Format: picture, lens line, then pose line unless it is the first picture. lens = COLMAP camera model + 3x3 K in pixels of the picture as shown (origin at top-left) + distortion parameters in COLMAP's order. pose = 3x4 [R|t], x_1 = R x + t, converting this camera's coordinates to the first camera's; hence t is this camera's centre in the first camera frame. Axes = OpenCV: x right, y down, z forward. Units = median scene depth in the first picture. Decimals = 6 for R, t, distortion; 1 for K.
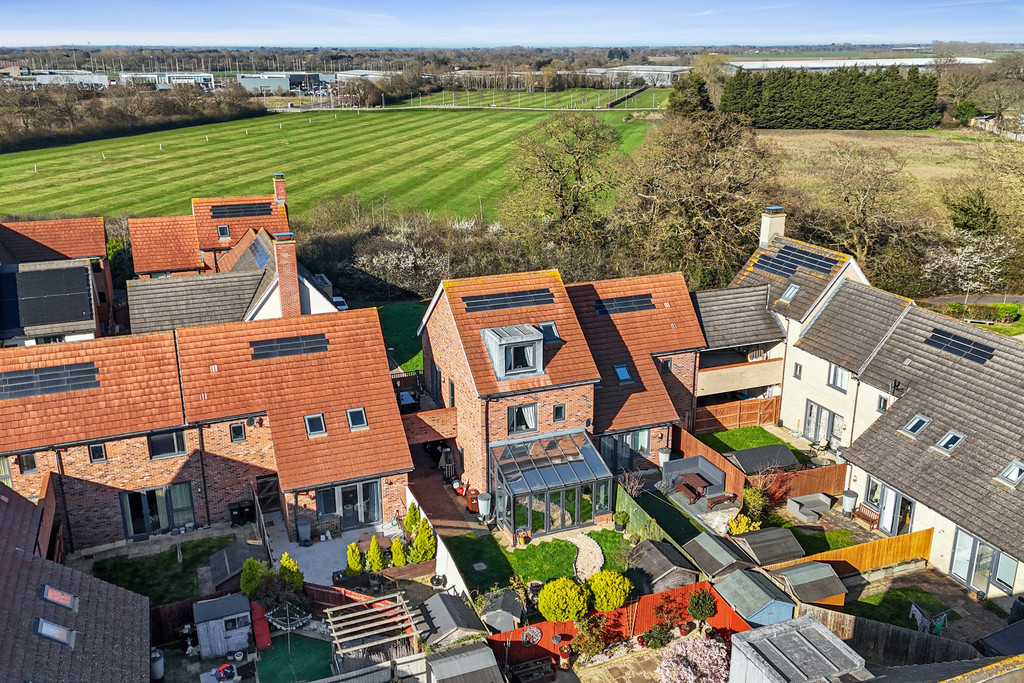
lens RADIAL K [[898.6, 0, 514.6], [0, 898.6, 342.8], [0, 0, 1]] dist [0.076977, -0.090082]
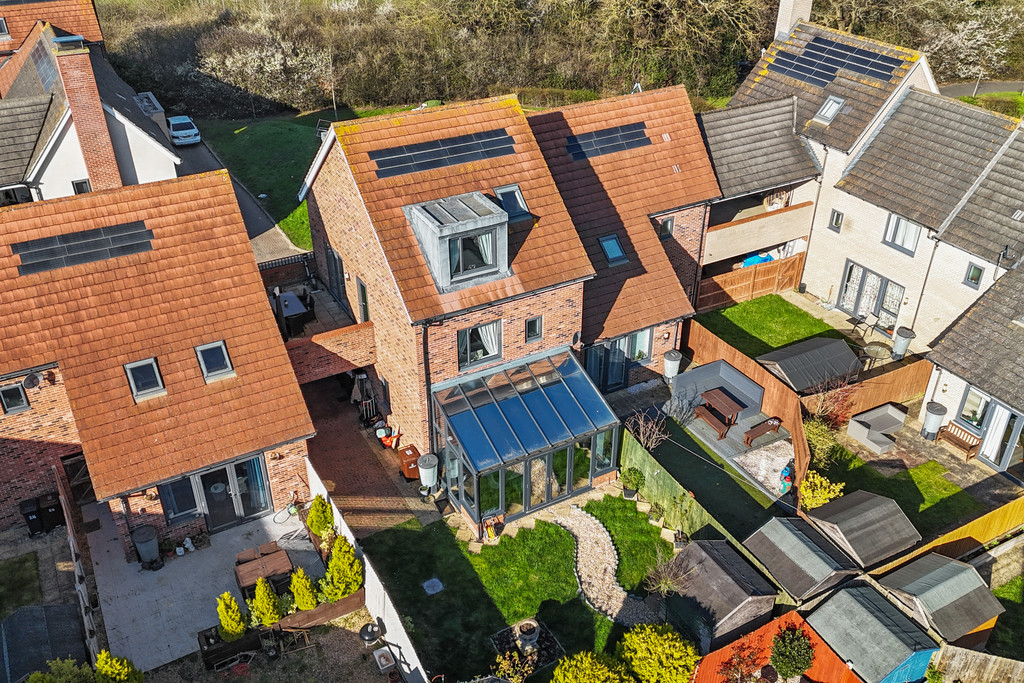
lens RADIAL K [[898.6, 0, 518.0], [0, 898.6, 346.3], [0, 0, 1]] dist [0.076977, -0.090082]
pose [[0.991426, -0.065378, 0.113139, -0.035609], [0.036361, 0.969670, 0.241699, -0.066739], [-0.125509, -0.235513, 0.963733, 0.358626]]
